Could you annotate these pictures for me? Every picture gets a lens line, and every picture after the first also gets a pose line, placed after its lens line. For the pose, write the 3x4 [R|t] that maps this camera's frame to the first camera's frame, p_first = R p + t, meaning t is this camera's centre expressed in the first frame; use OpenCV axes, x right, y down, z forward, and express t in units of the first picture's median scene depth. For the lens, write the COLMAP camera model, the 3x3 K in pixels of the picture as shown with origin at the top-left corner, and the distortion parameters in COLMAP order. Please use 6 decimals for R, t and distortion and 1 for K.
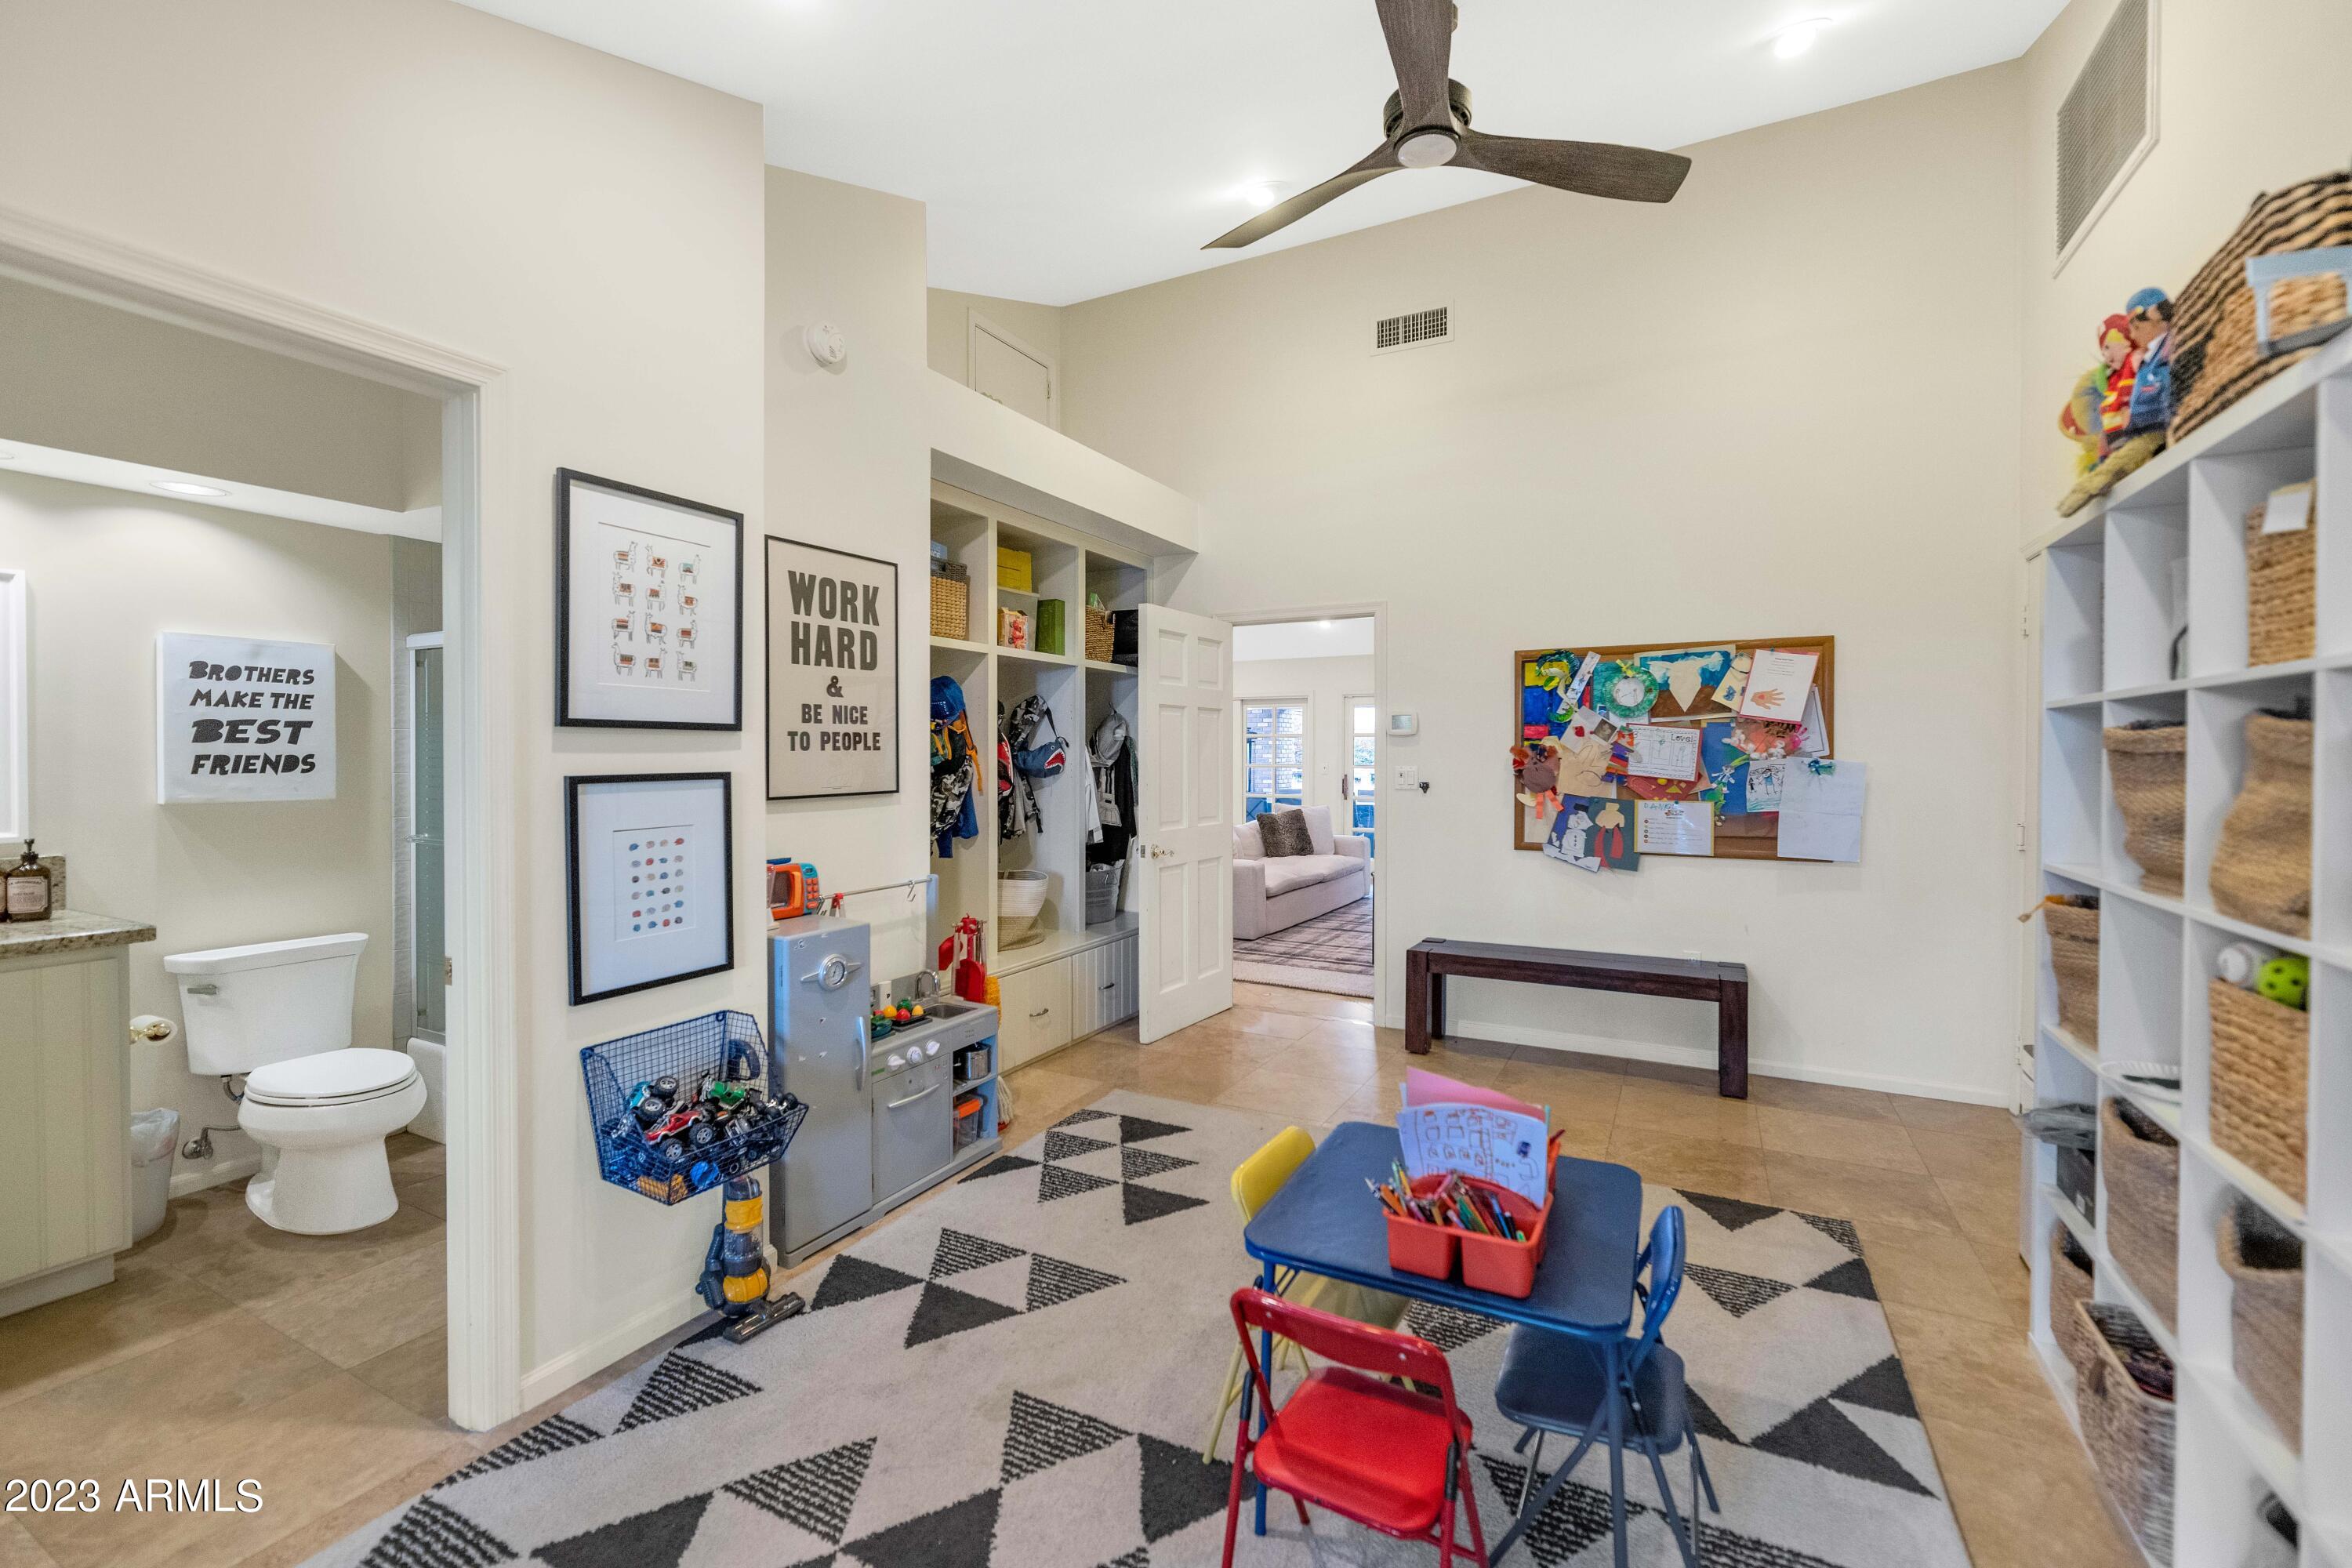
lens RADIAL K [[958.6, 0, 1160.4], [0, 958.6, 772.7], [0, 0, 1]] dist [-0.000861, 0.000031]
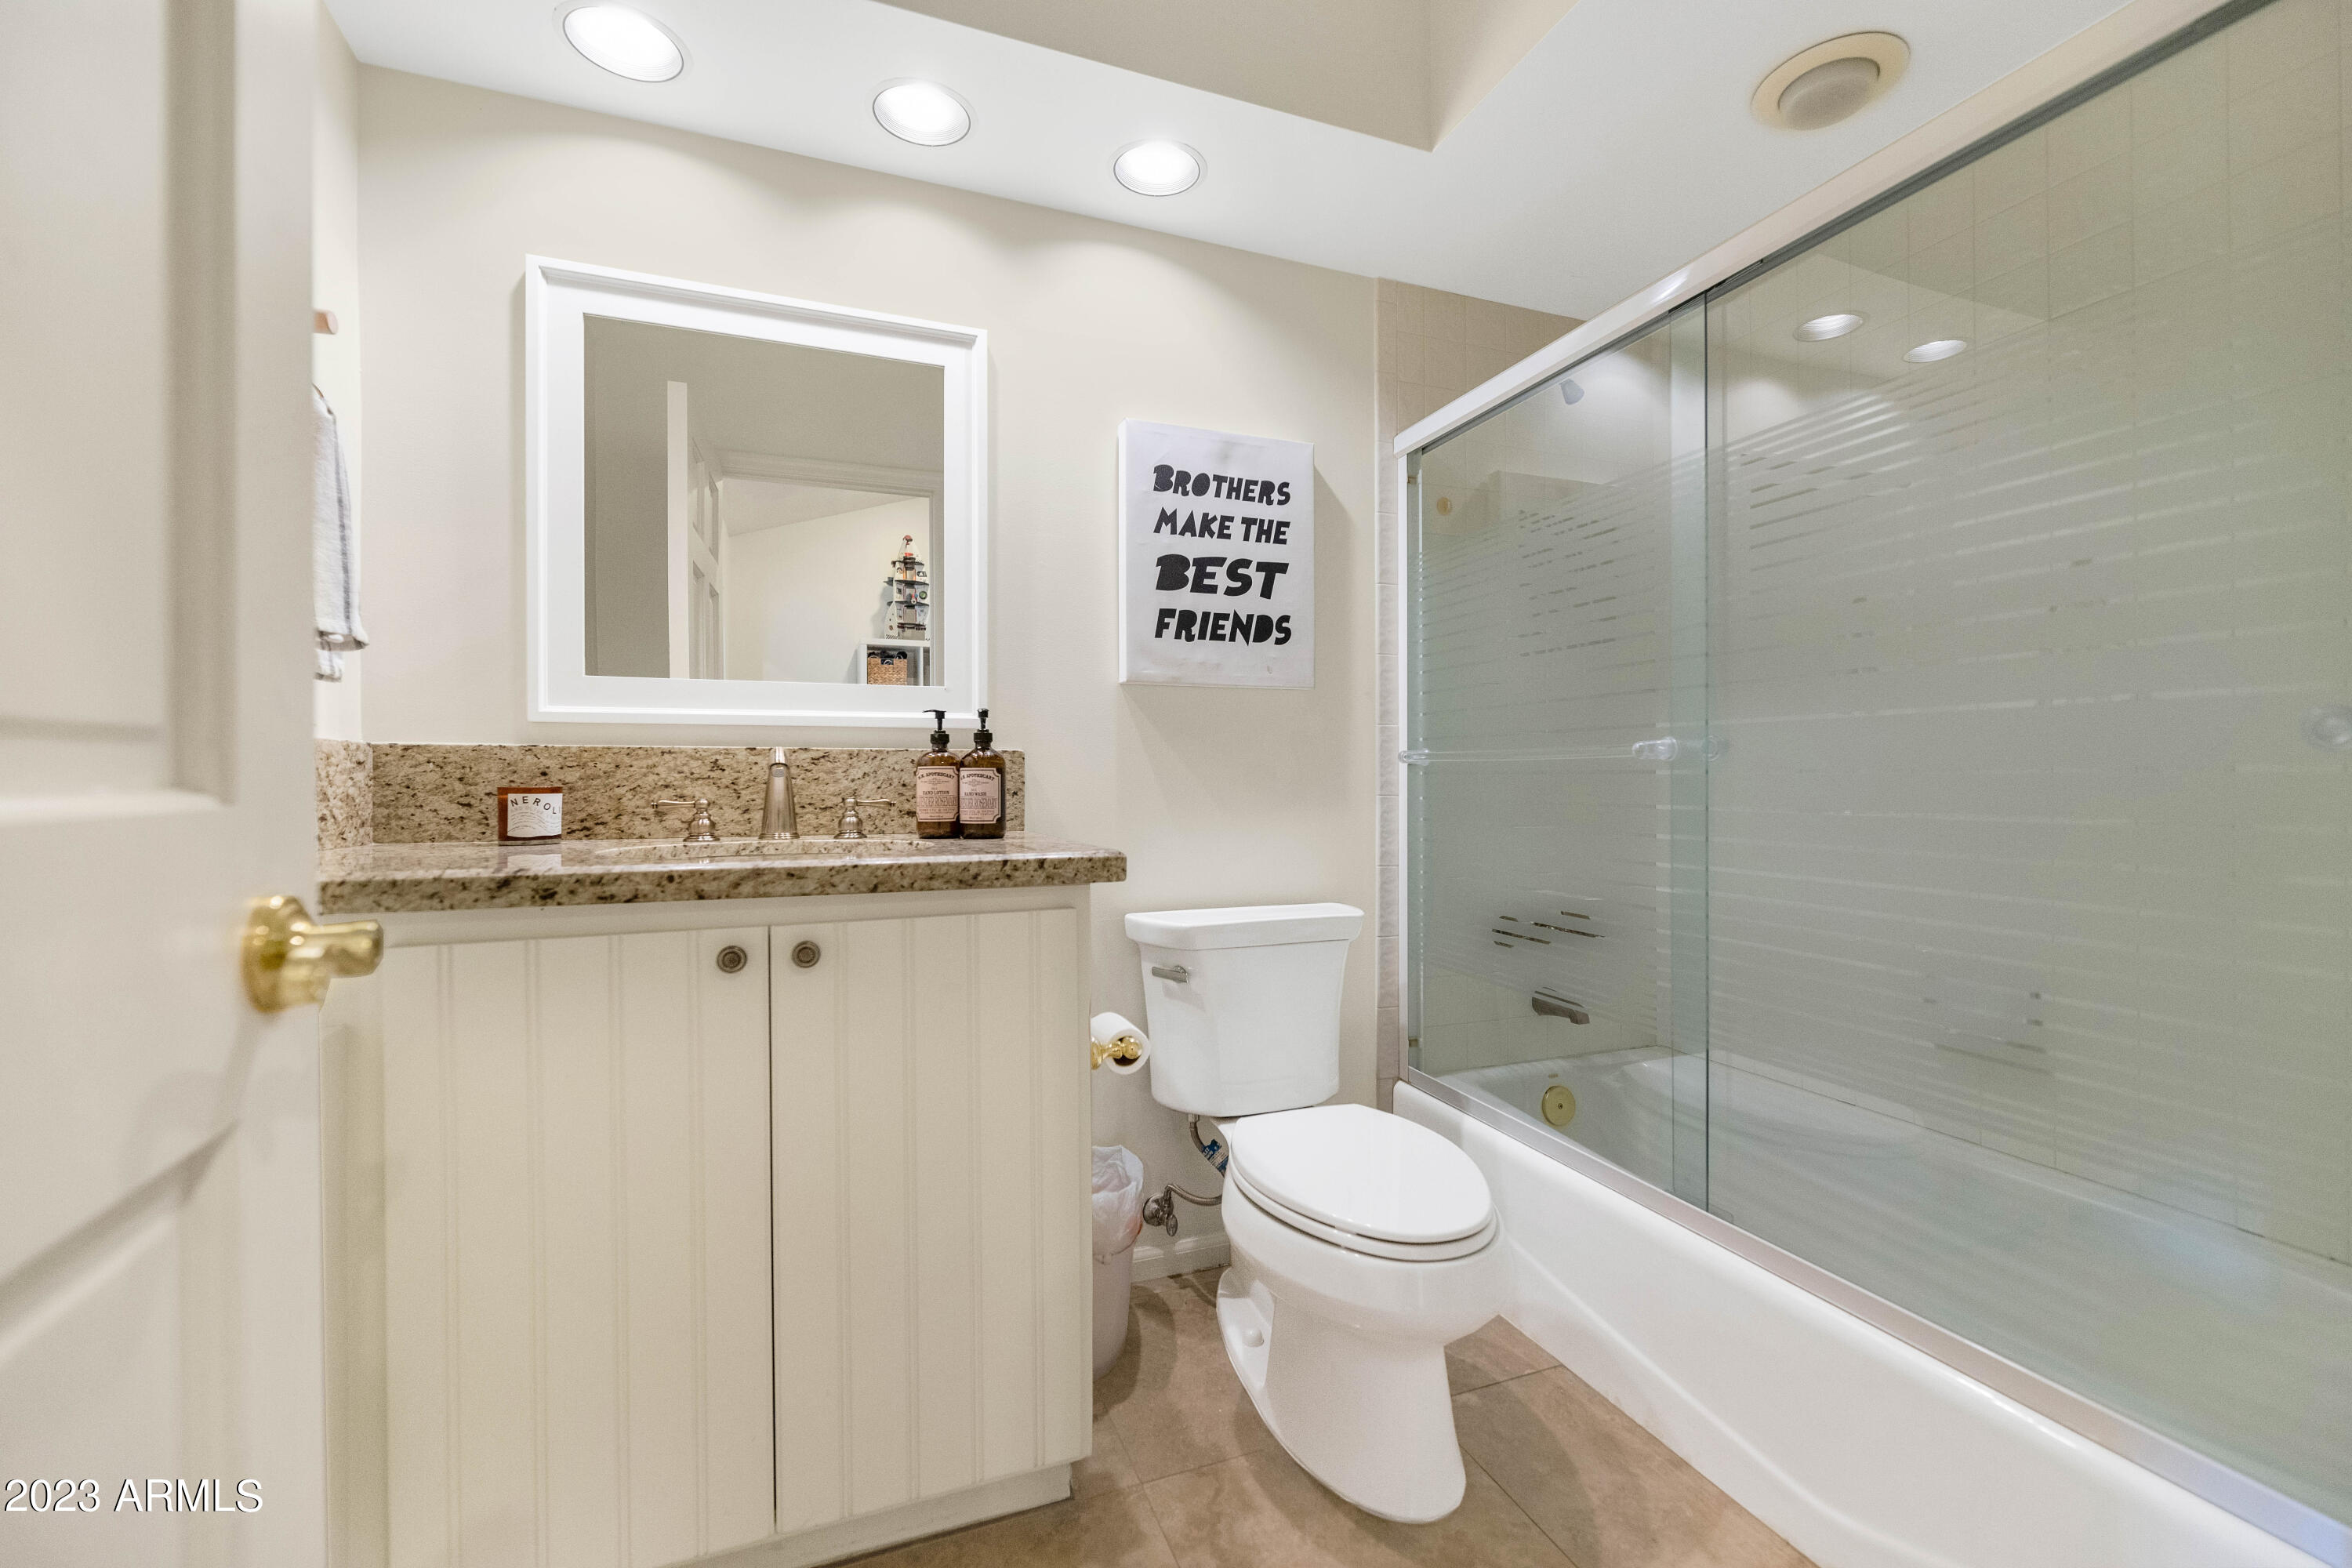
lens RADIAL K [[958.6, 0, 1184.8], [0, 958.6, 787.1], [0, 0, 1]] dist [-0.000861, 0.000031]
pose [[0.753012, 0.001222, -0.658006, -0.559909], [-0.003281, 0.999993, -0.001898, 0.102792], [0.657998, 0.003588, 0.753011, 0.515784]]
